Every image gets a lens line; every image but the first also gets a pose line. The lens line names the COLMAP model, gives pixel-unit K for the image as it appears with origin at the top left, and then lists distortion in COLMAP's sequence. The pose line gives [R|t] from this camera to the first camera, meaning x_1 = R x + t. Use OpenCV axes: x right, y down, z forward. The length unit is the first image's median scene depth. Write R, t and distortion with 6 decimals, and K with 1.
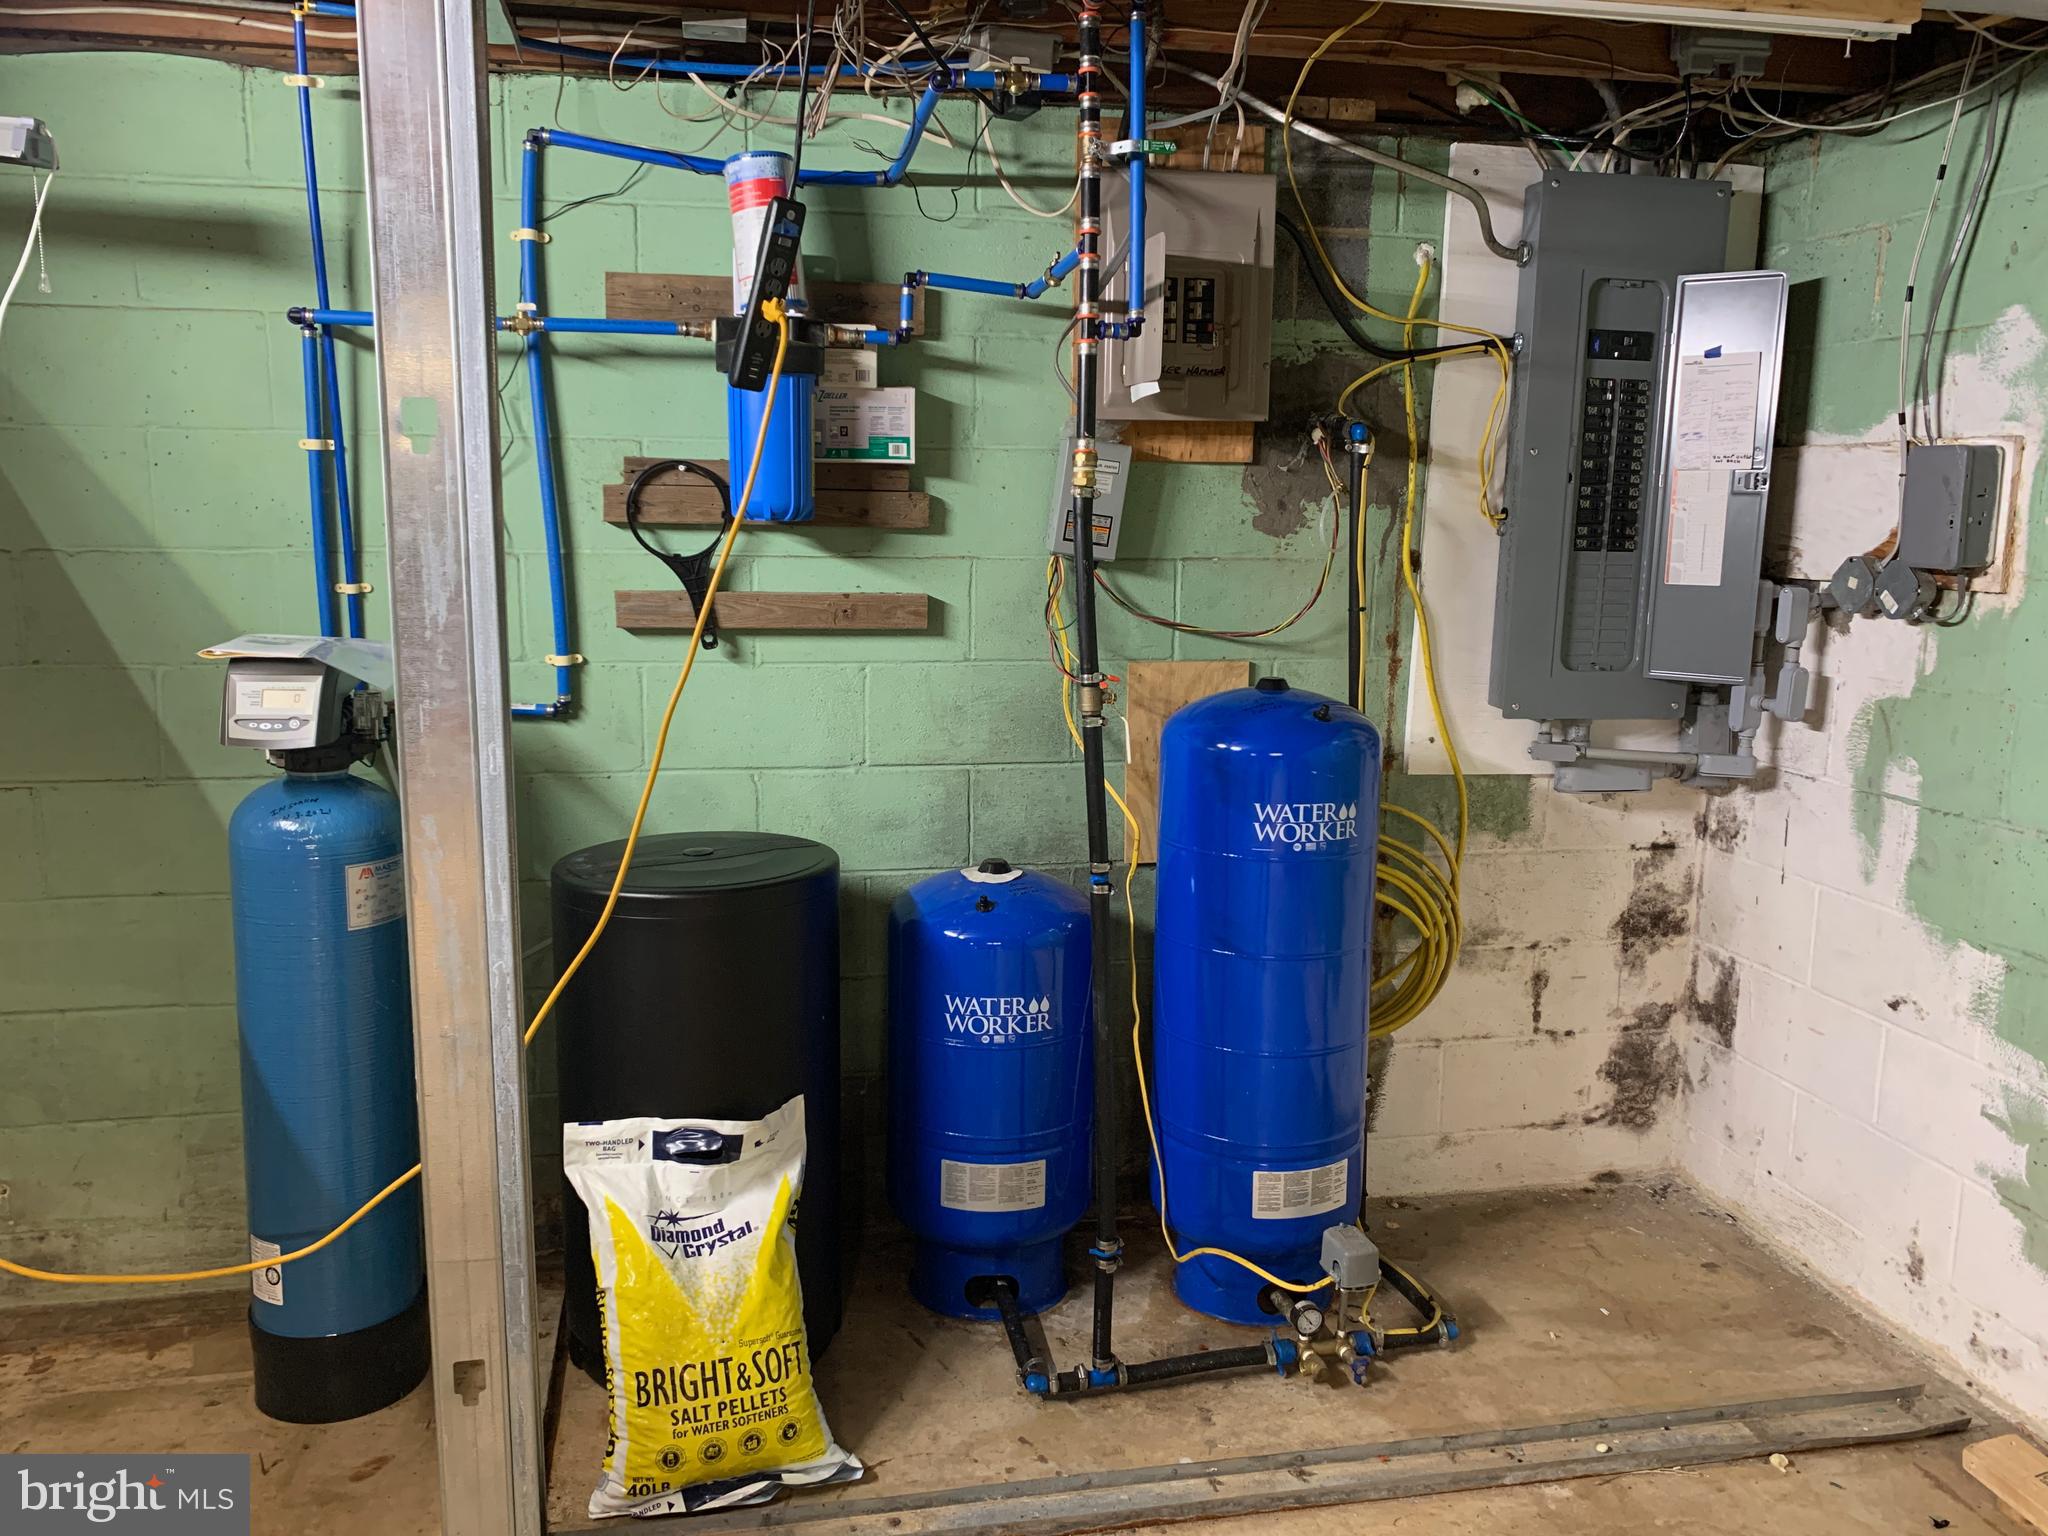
lens RADIAL K [[1568.2, 0, 1024.0], [0, 1568.2, 768.0], [0, 0, 1]] dist [0.004901, -0.005286]
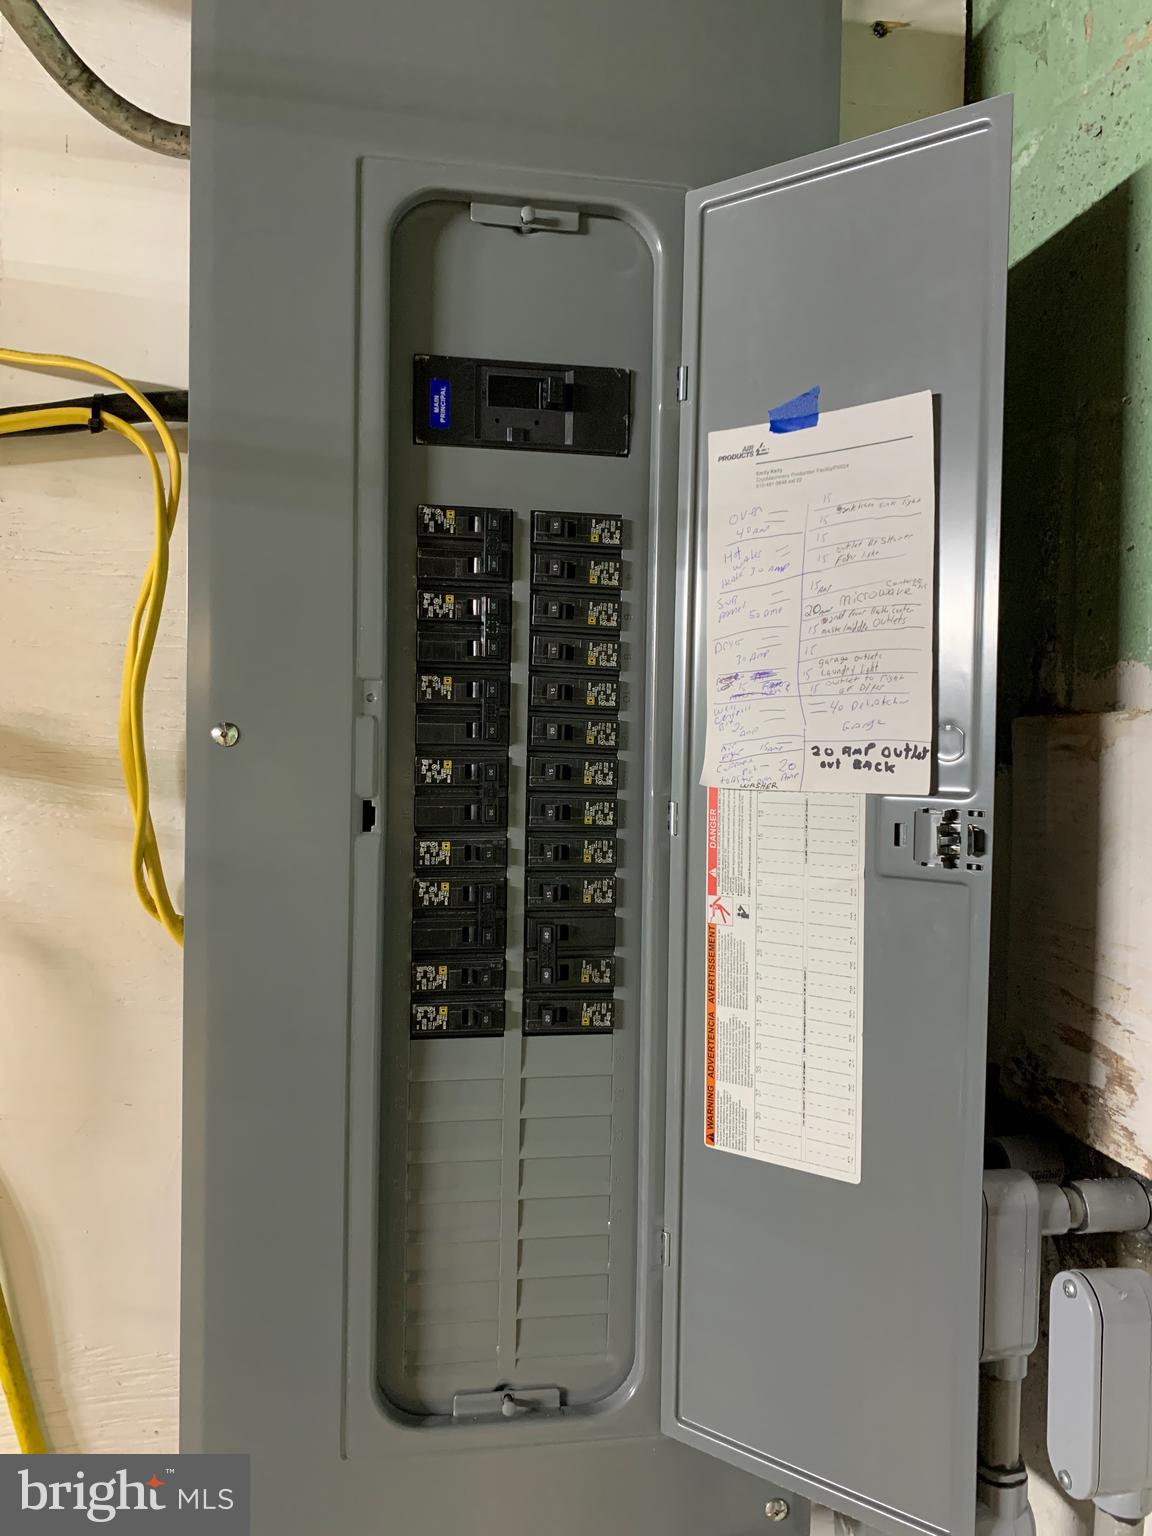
lens RADIAL K [[1176.2, 0, 568.4], [0, 1176.2, 764.0], [0, 0, 1]] dist [0.004901, -0.005286]
pose [[0.999605, -0.002846, -0.027968, 0.394571], [-0.001204, 0.989615, -0.143740, -0.161425], [0.028086, 0.143717, 0.989220, 0.768293]]
